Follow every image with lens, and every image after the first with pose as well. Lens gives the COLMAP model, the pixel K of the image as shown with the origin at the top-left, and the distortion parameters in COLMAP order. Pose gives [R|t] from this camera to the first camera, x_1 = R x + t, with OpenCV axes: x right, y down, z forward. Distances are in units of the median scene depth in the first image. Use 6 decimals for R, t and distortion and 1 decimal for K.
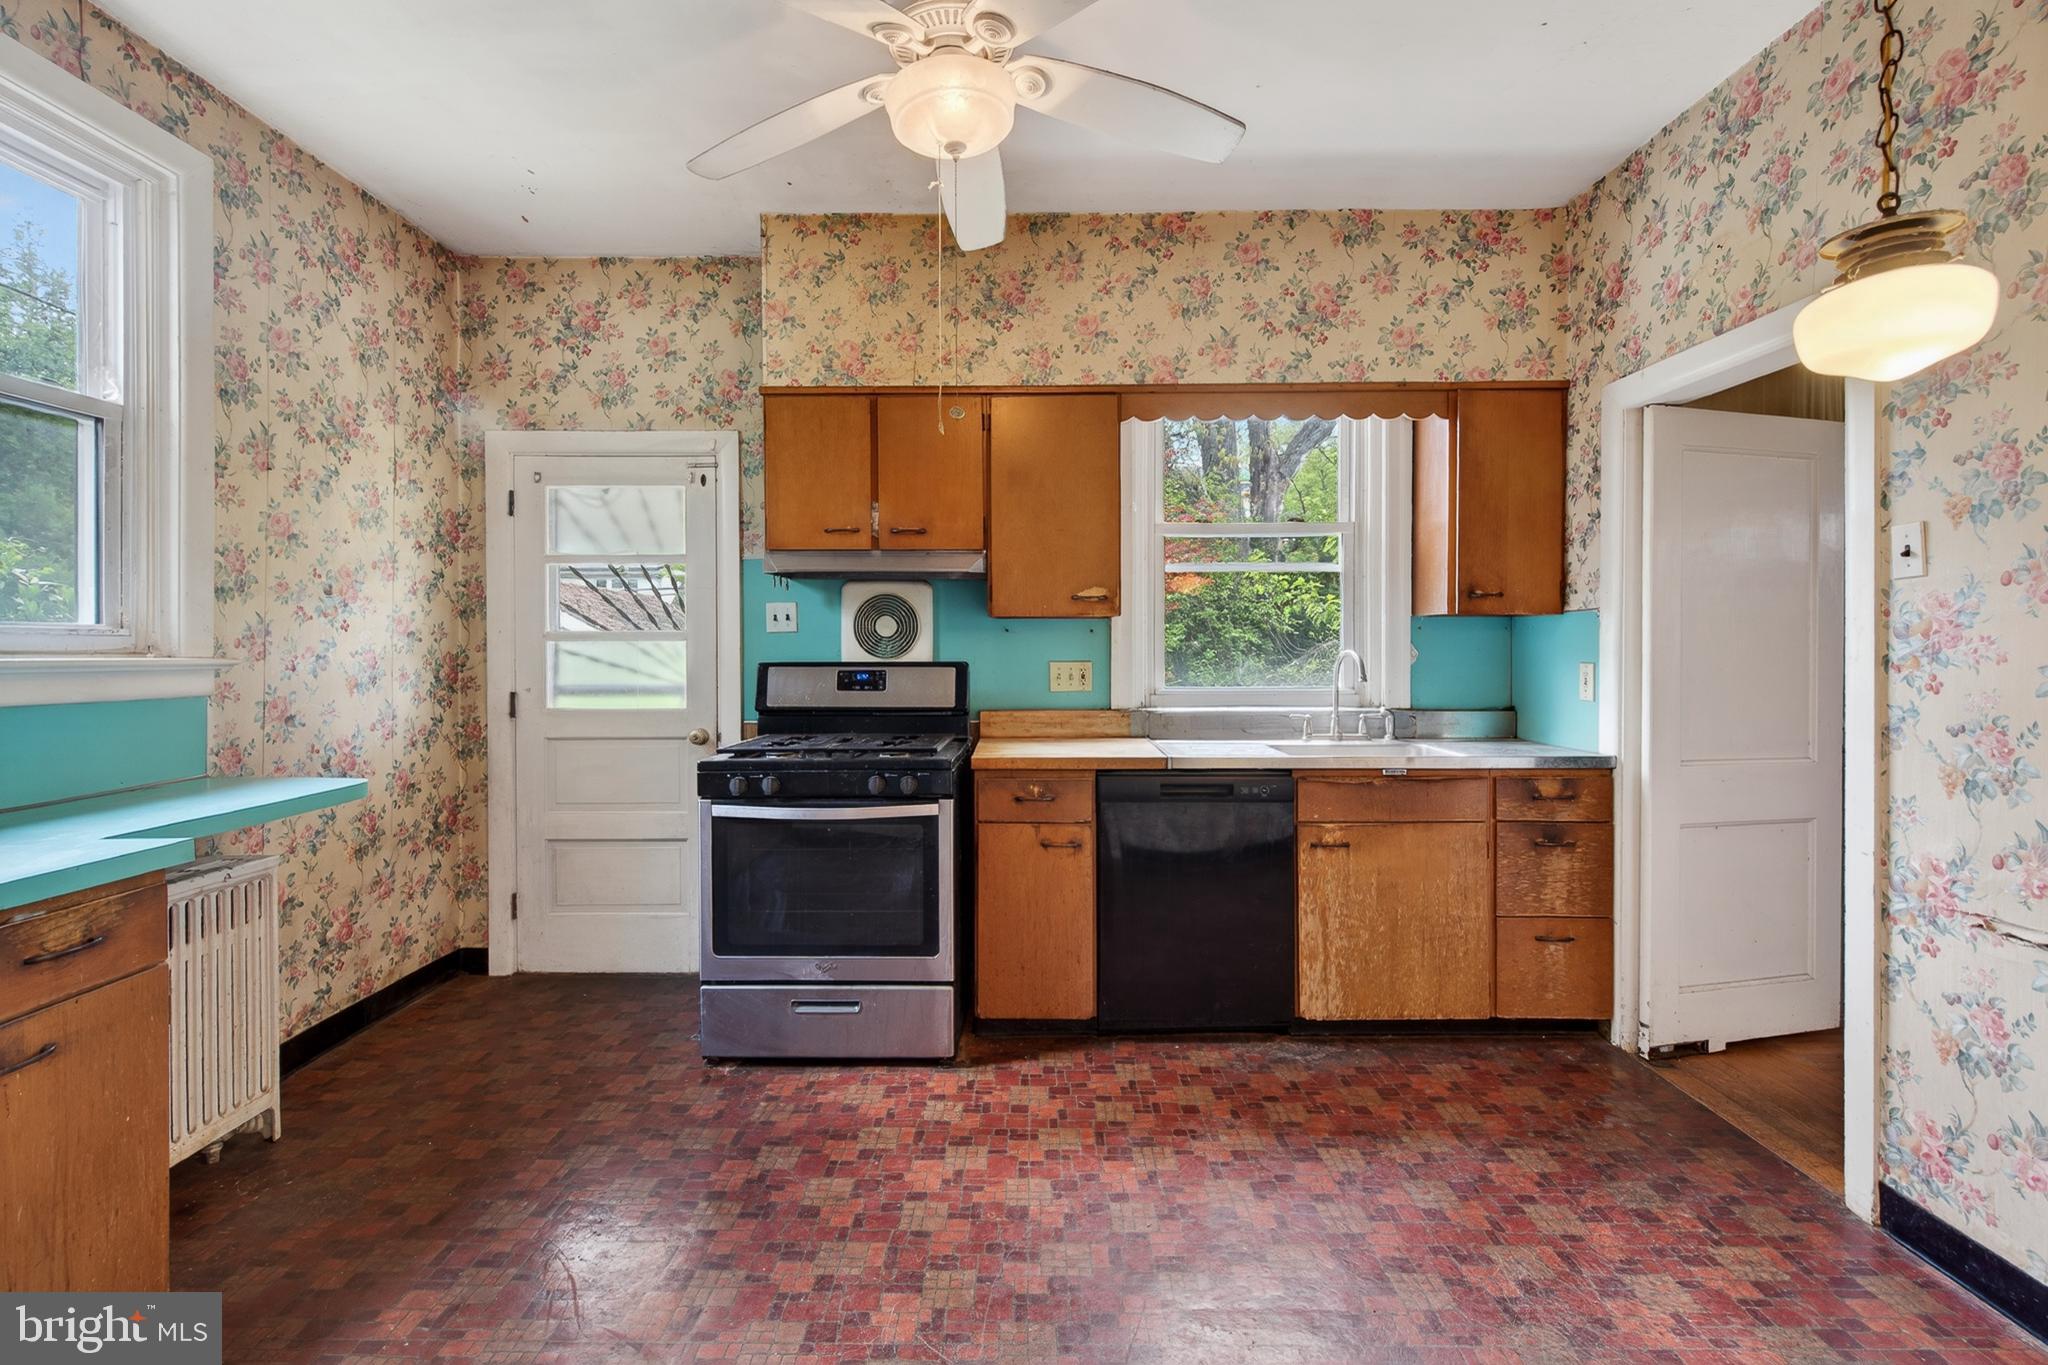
lens RADIAL K [[922.9, 0, 1022.9], [0, 922.9, 654.4], [0, 0, 1]] dist [0.000481, -0.001099]
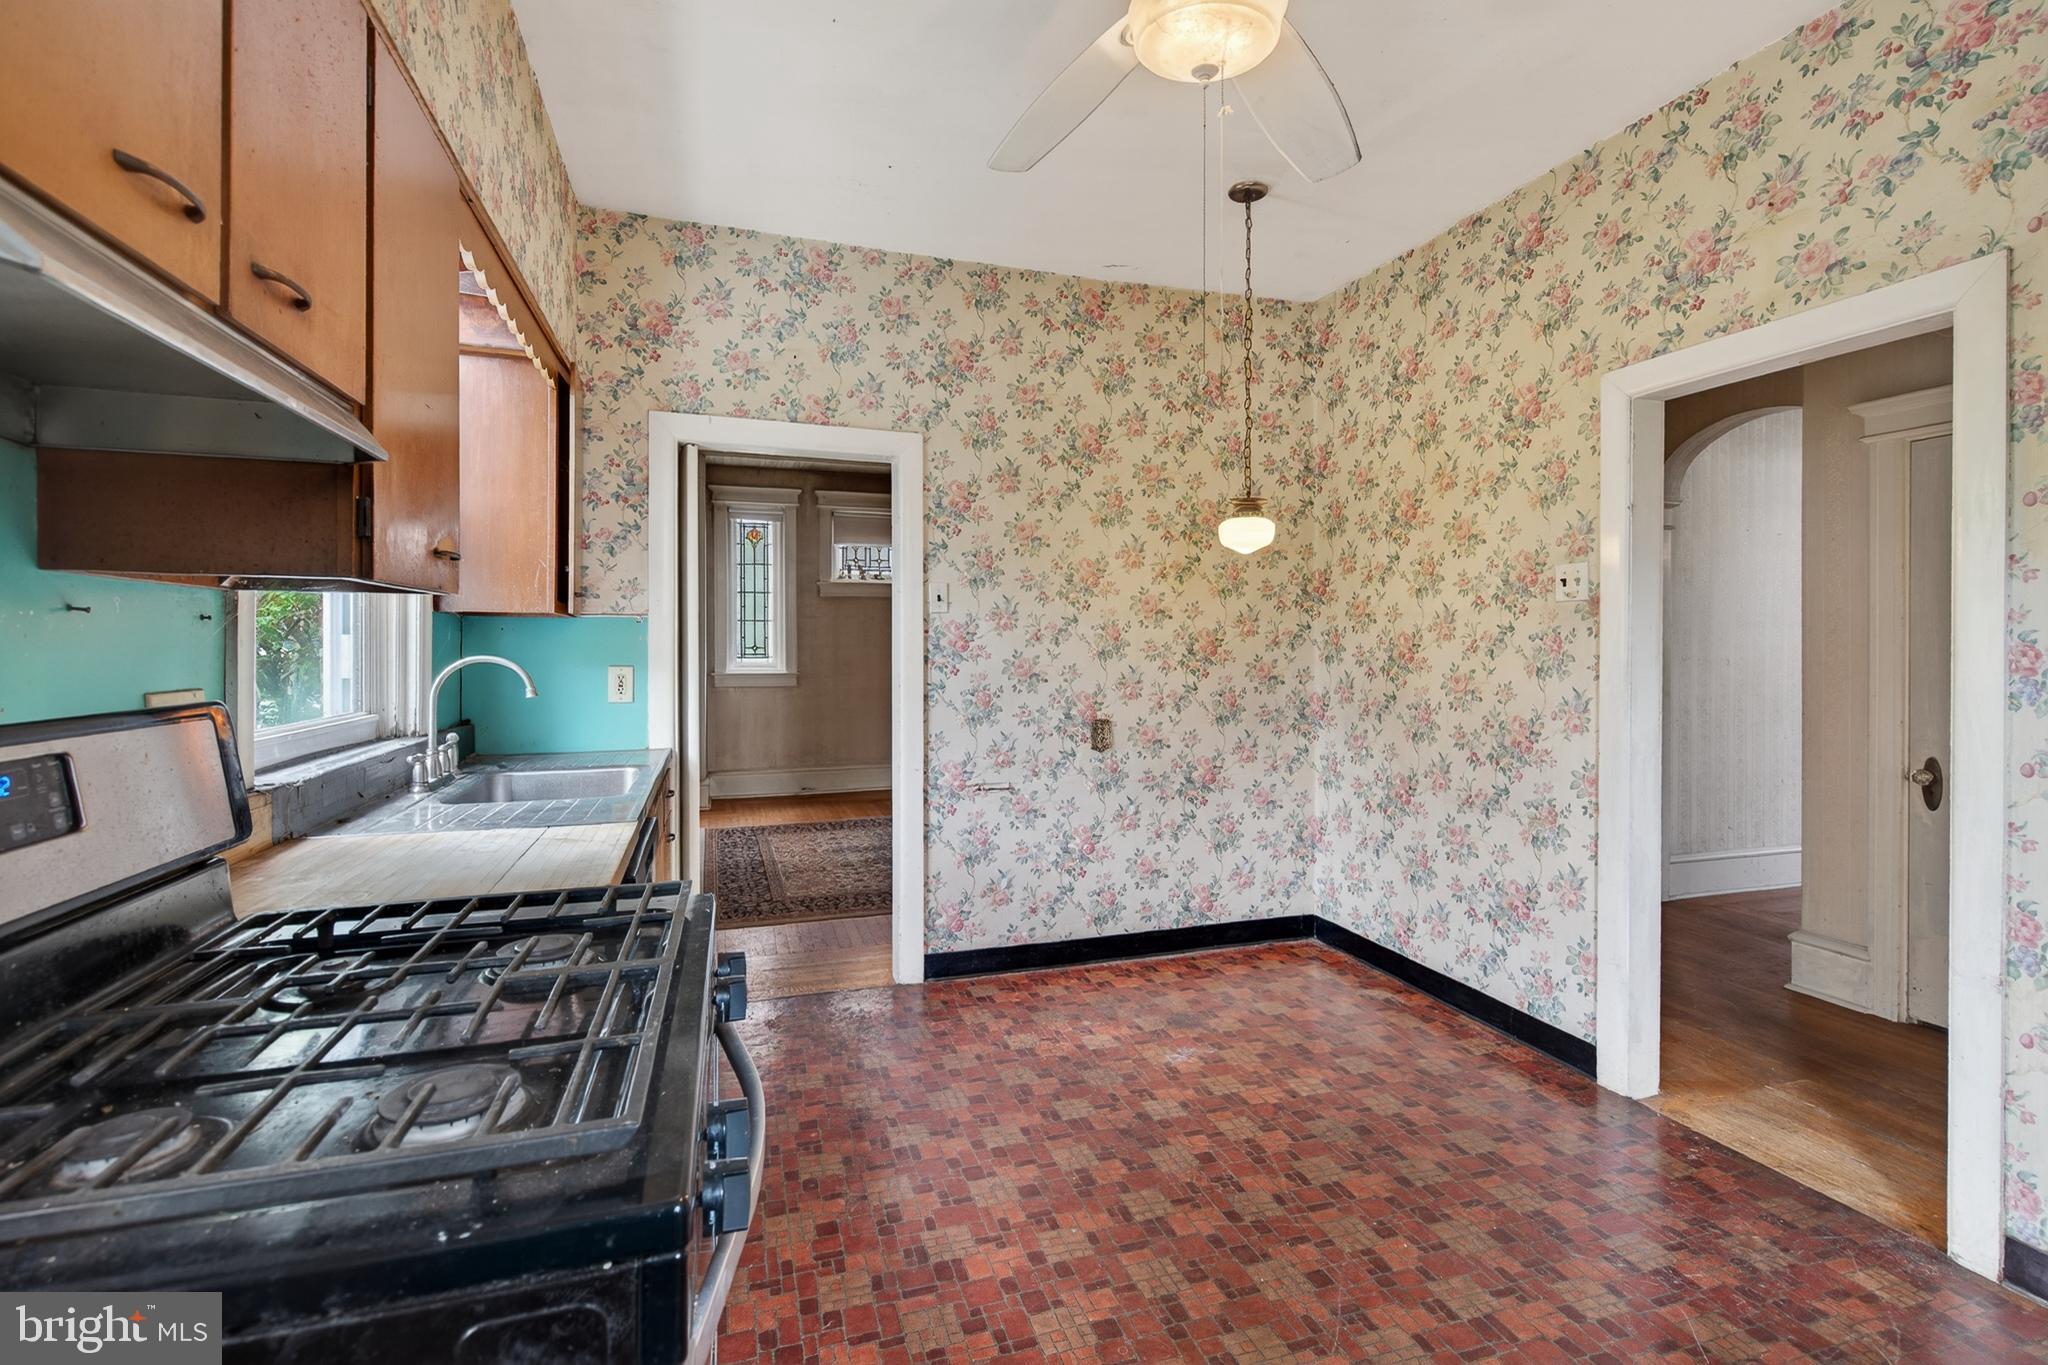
lens RADIAL K [[922.9, 0, 1022.9], [0, 922.9, 654.4], [0, 0, 1]] dist [0.000481, -0.001099]
pose [[-0.316934, -0.003377, 0.948441, -0.681211], [0.008994, 0.999938, 0.006566, -0.008678], [-0.948405, 0.010611, -0.316884, 1.177806]]
